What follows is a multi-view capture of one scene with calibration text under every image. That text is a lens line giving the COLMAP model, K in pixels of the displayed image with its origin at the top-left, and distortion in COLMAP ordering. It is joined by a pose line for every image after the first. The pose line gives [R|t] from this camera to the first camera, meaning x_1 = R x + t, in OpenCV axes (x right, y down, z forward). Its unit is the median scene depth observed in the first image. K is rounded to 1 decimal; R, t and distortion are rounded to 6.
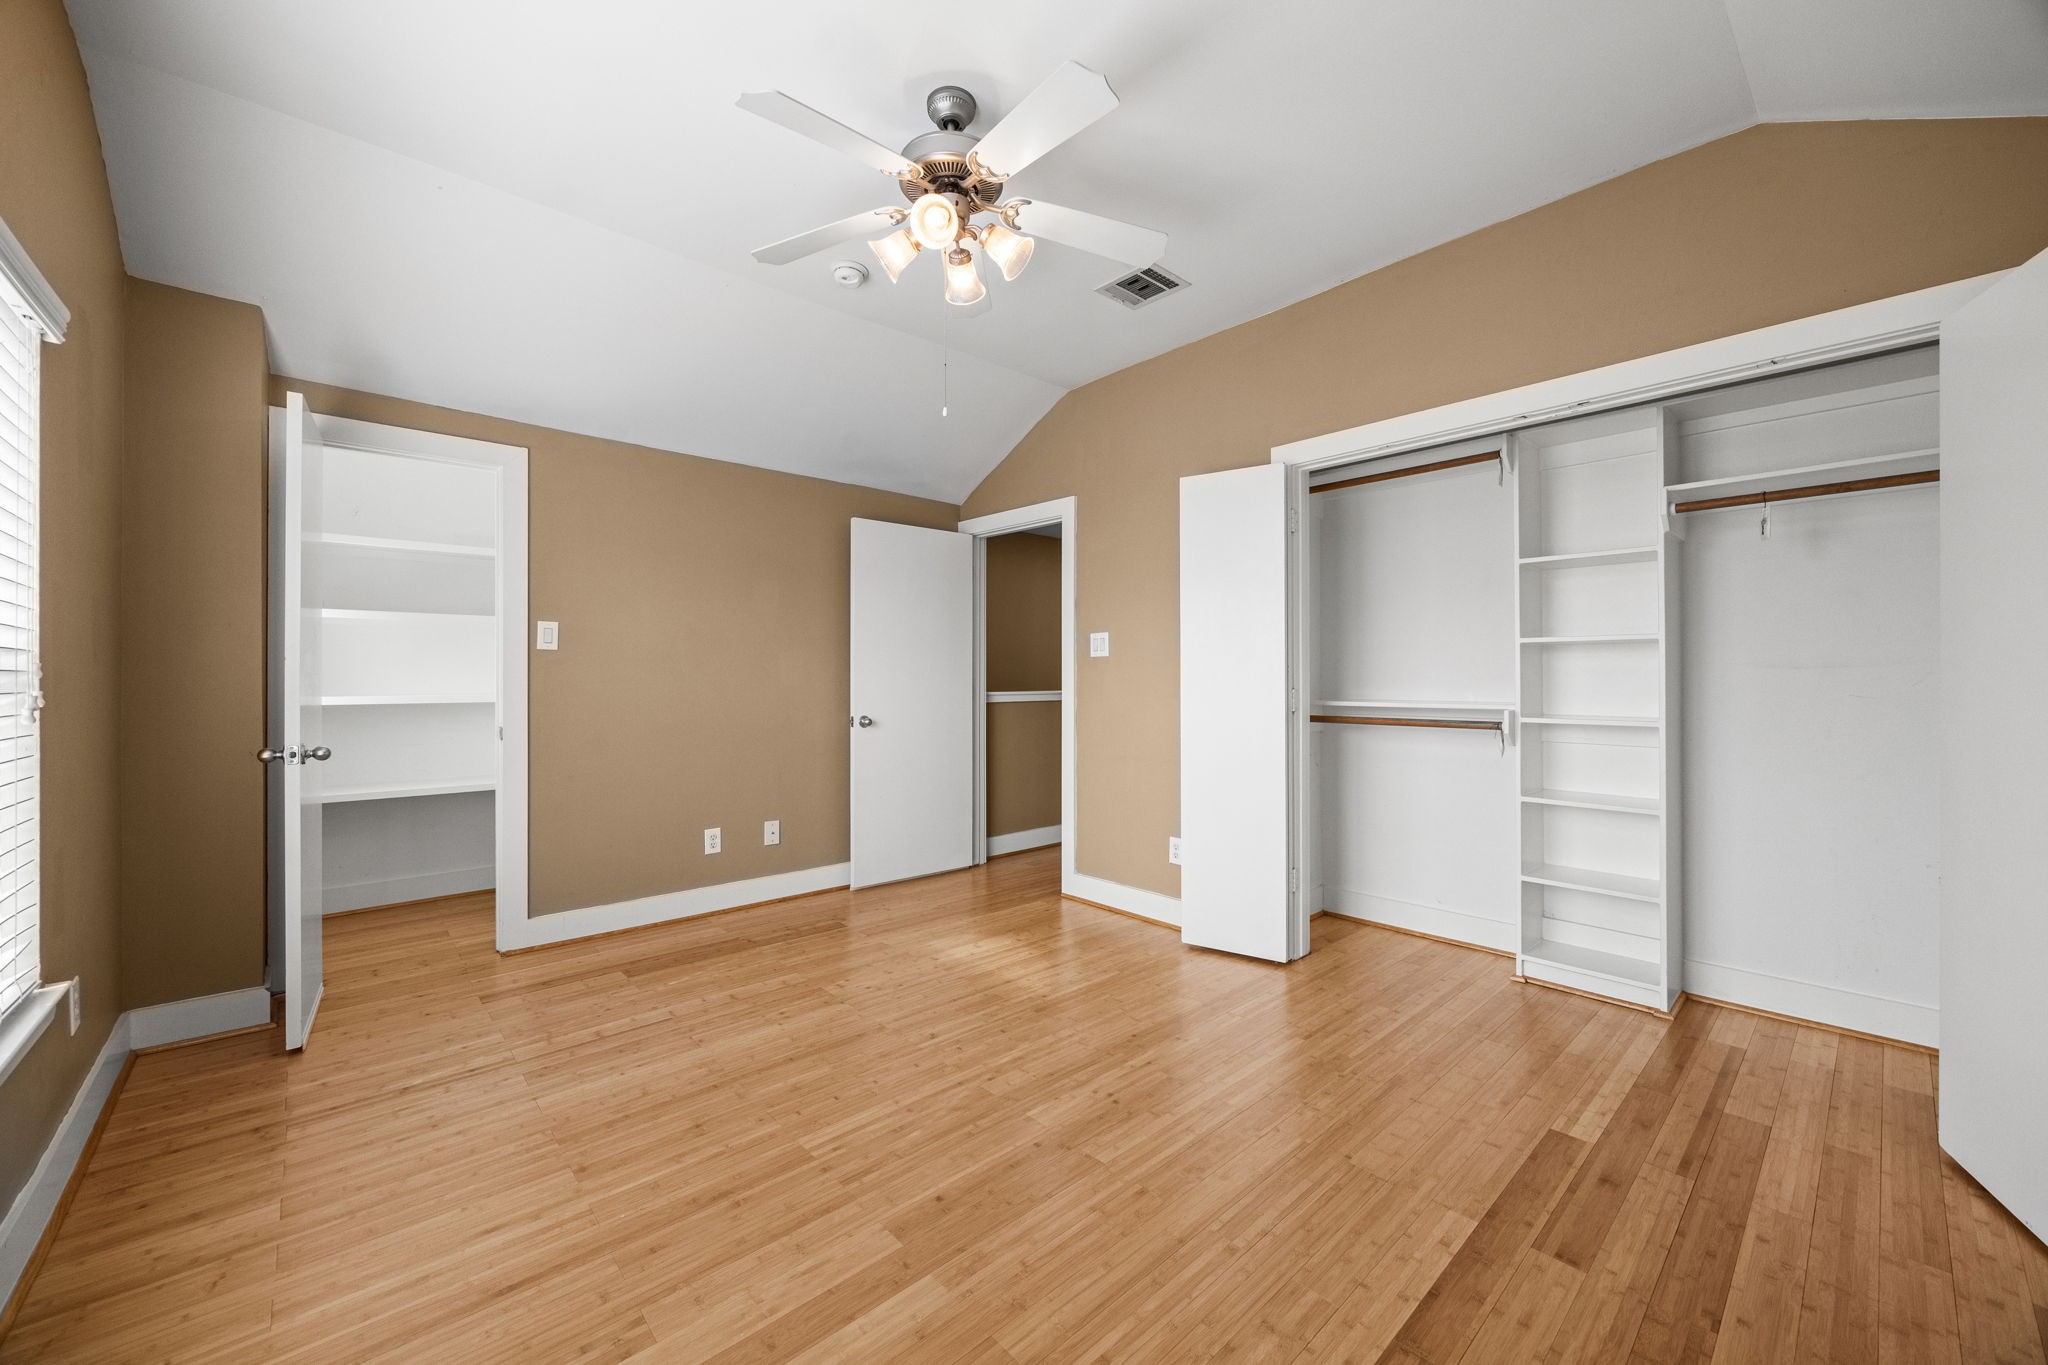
lens RADIAL K [[786.0, 0, 1023.4], [0, 786.0, 679.2], [0, 0, 1]] dist [-0.001054, -0.000085]
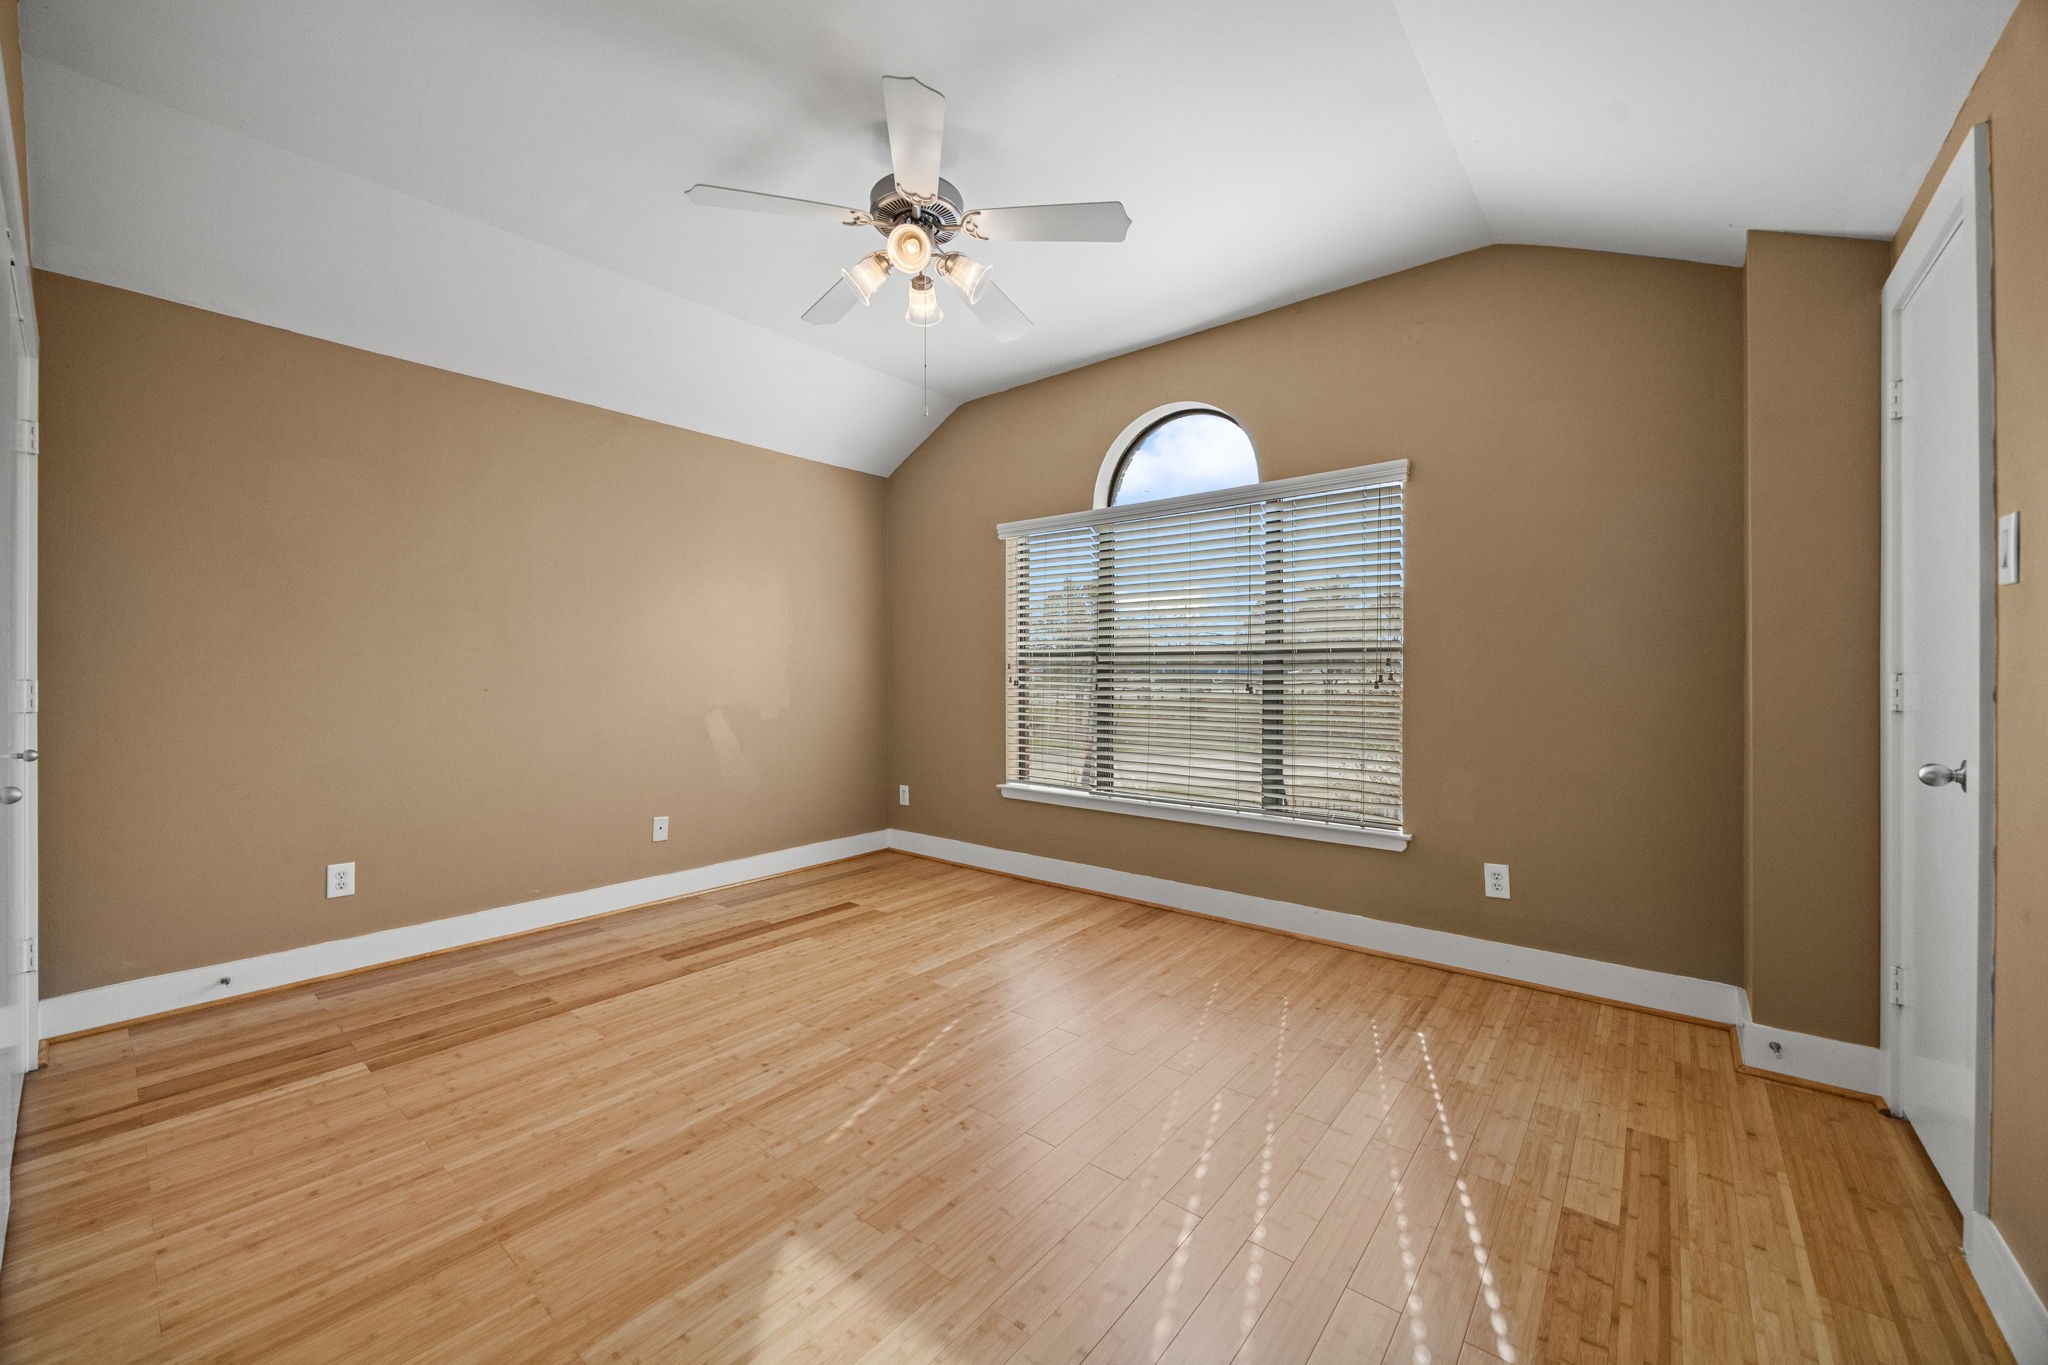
lens RADIAL K [[786.0, 0, 1024.0], [0, 786.0, 675.5], [0, 0, 1]] dist [-0.001054, -0.000085]
pose [[-0.988865, 0.003414, -0.148774, -0.073535], [0.002791, 0.999986, 0.004396, 0.010142], [0.148787, 0.003932, -0.988861, 2.147428]]
